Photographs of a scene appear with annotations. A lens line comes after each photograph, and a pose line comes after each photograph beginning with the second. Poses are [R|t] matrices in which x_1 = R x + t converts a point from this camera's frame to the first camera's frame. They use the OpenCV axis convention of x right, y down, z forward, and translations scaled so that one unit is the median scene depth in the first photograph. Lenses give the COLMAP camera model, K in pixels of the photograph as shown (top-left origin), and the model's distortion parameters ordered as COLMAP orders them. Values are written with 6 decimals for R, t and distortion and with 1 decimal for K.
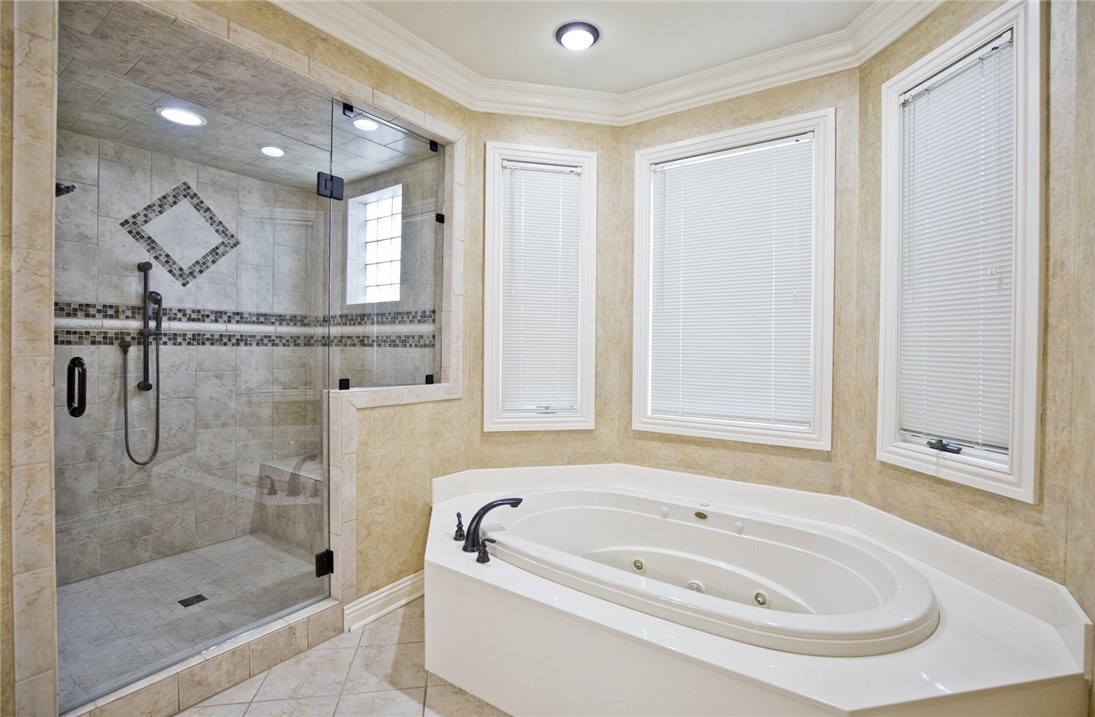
lens RADIAL K [[508.1, 0, 554.1], [0, 508.1, 353.8], [0, 0, 1]] dist [-0.021514, 0.000230]
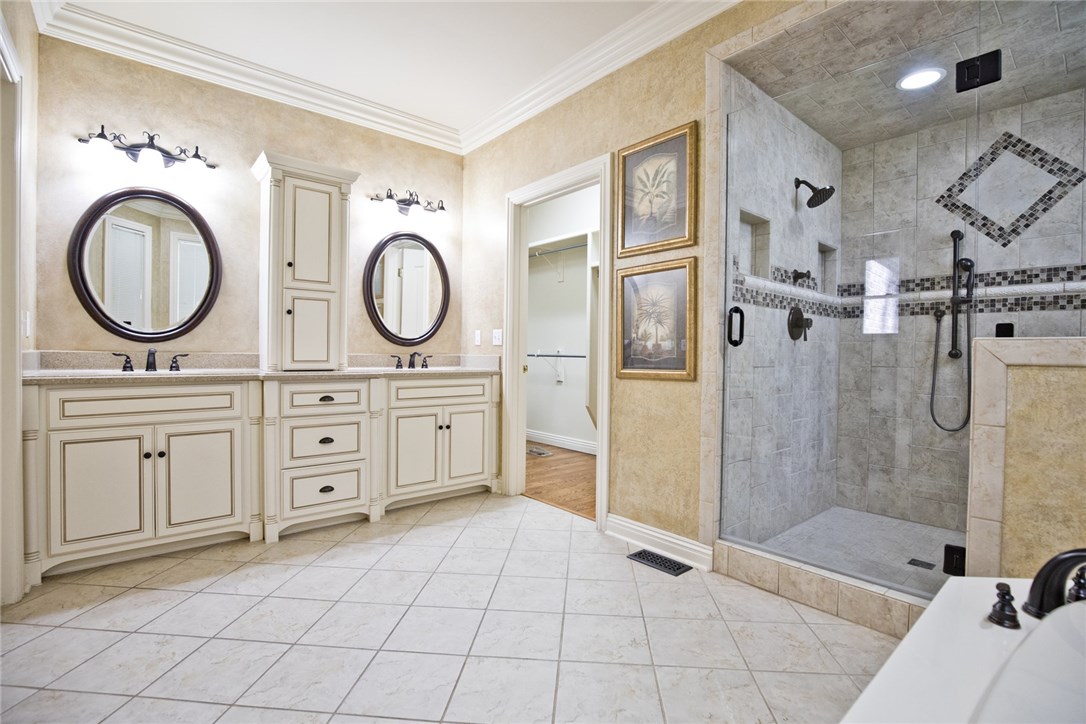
lens RADIAL K [[499.8, 0, 547.9], [0, 499.8, 359.3], [0, 0, 1]] dist [-0.022357, 0.001038]
pose [[-0.251361, -0.004390, -0.967883, 0.345588], [-0.031221, 0.999506, 0.003575, 0.097054], [0.967390, 0.031117, -0.251374, 0.454130]]
